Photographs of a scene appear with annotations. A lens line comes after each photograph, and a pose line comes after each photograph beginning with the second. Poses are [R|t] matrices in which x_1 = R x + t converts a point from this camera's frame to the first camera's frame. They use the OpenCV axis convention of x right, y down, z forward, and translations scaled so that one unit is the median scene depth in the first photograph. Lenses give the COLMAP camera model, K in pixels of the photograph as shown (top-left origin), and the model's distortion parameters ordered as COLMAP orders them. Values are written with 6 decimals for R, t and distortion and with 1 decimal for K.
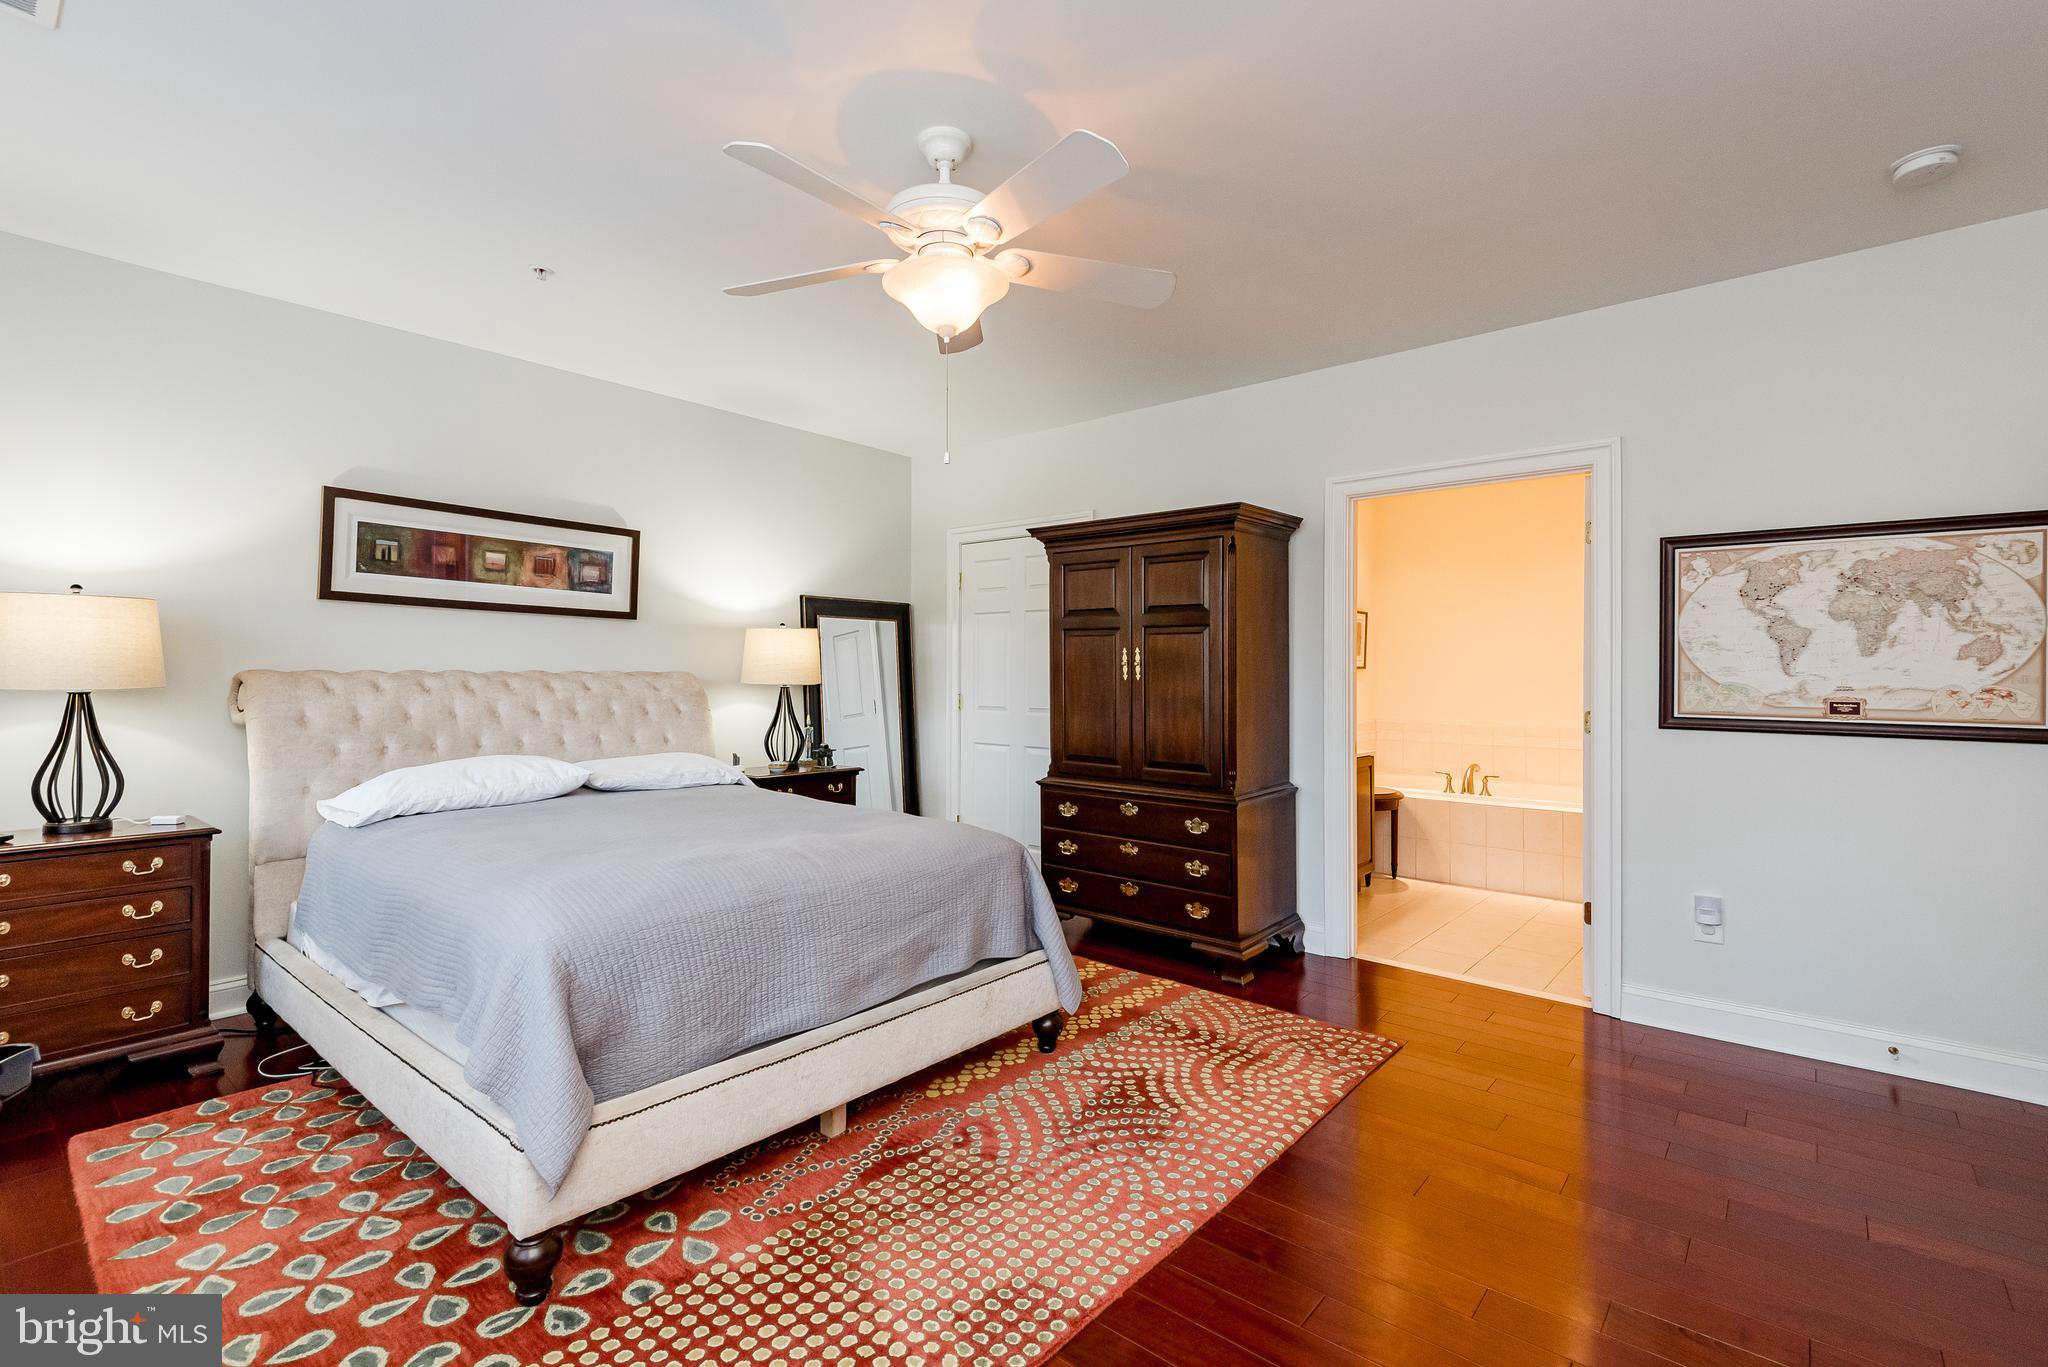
lens RADIAL K [[928.0, 0, 1017.6], [0, 928.0, 676.9], [0, 0, 1]] dist [0.022687, -0.009503]
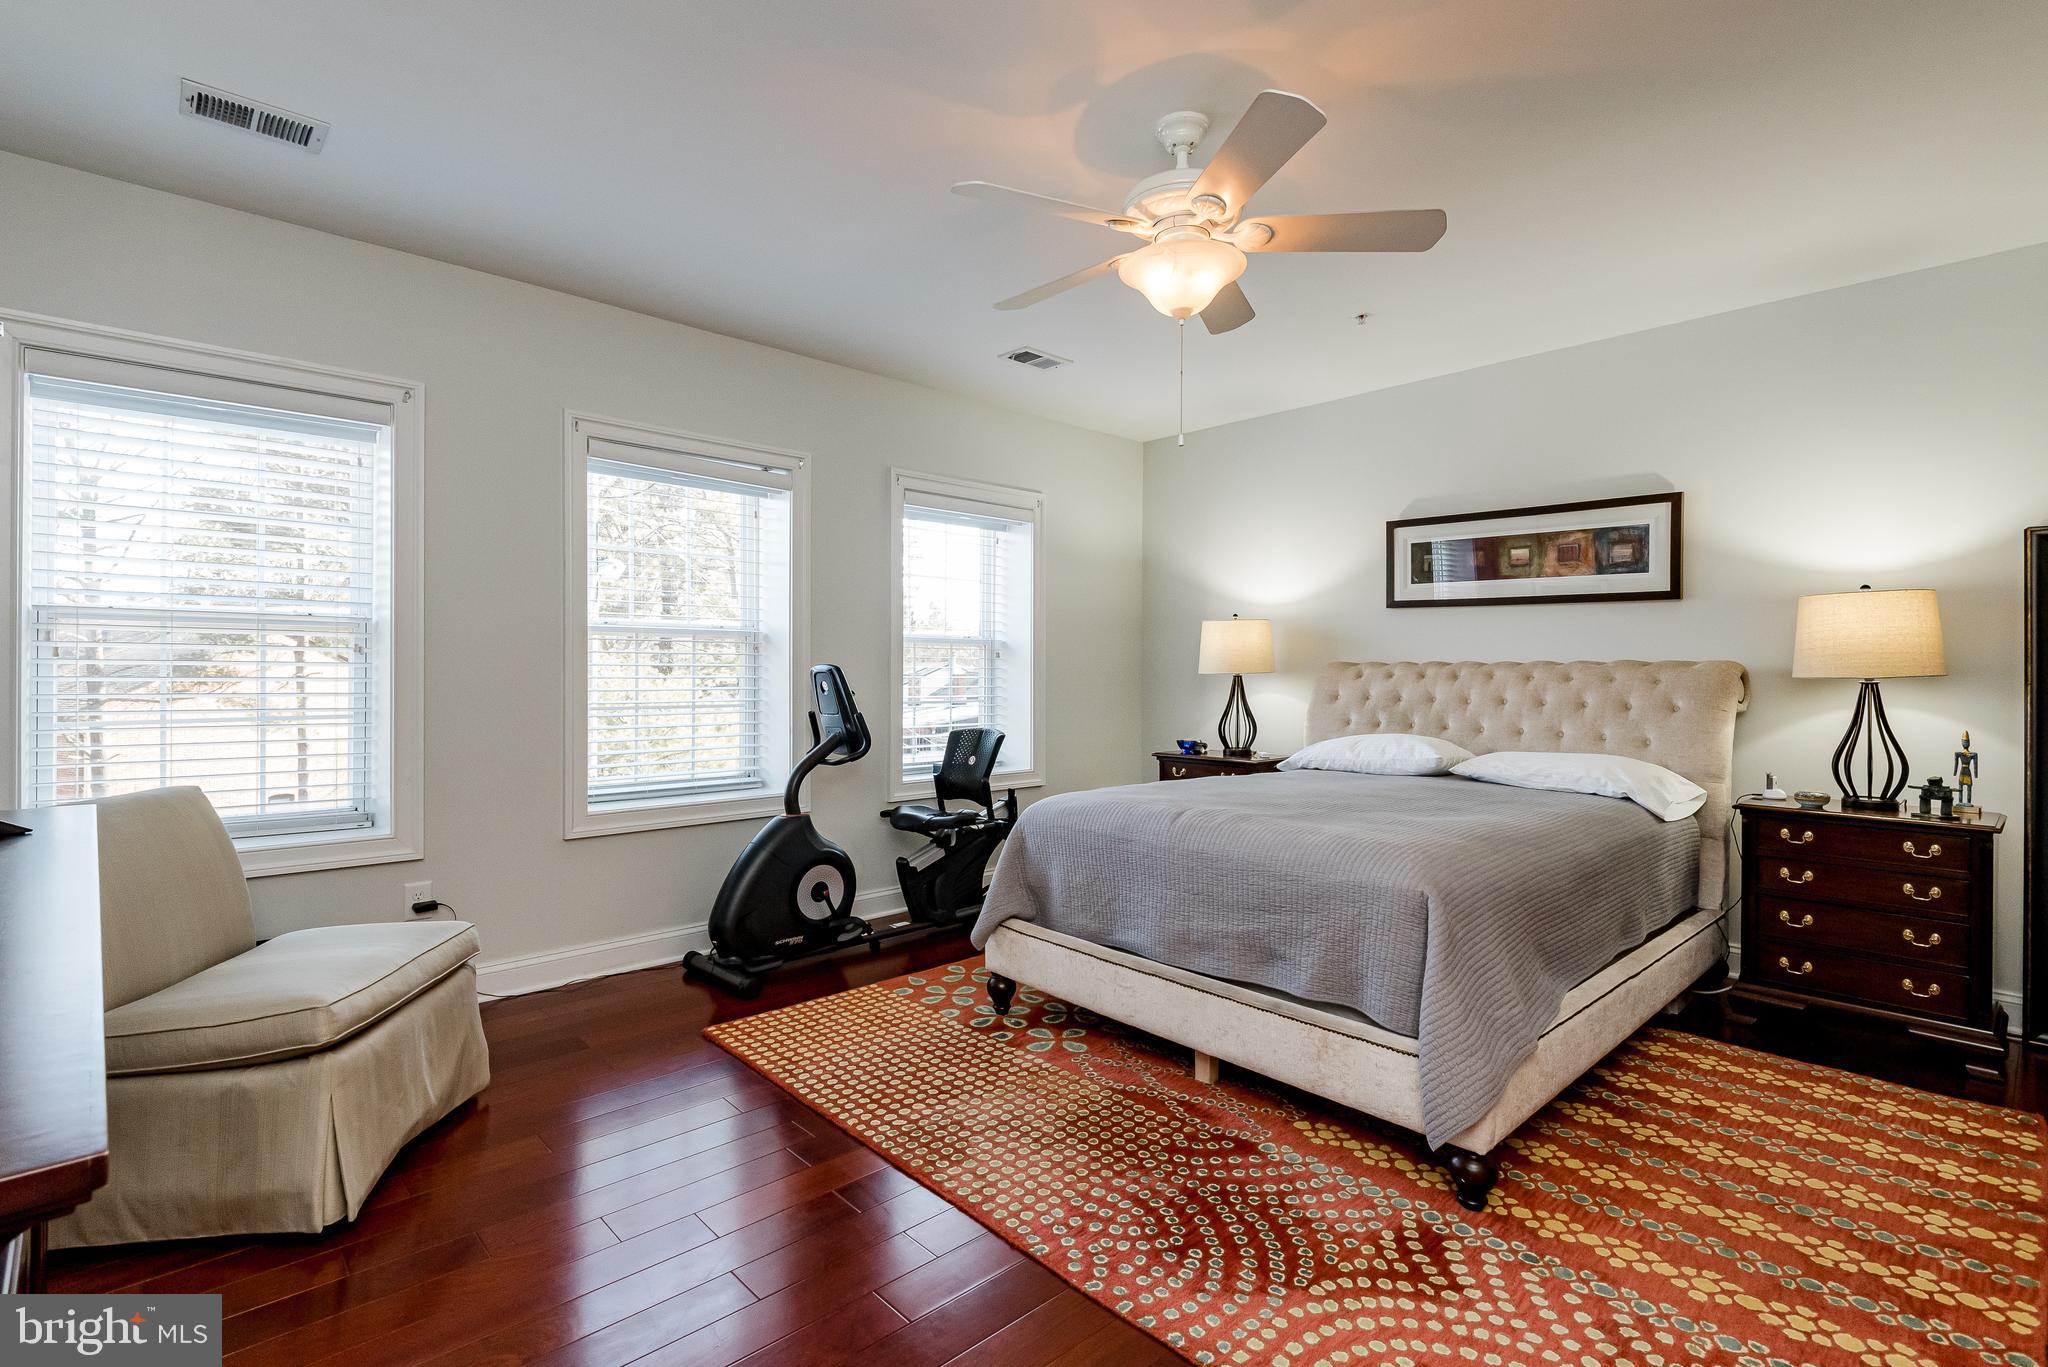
lens RADIAL K [[959.1, 0, 1012.0], [0, 959.1, 670.9], [0, 0, 1]] dist [0.020825, -0.014462]
pose [[-0.122358, 0.004953, -0.992474, 0.764986], [-0.000449, 0.999987, 0.005046, -0.000258], [0.992486, 0.001063, -0.122354, 0.728329]]
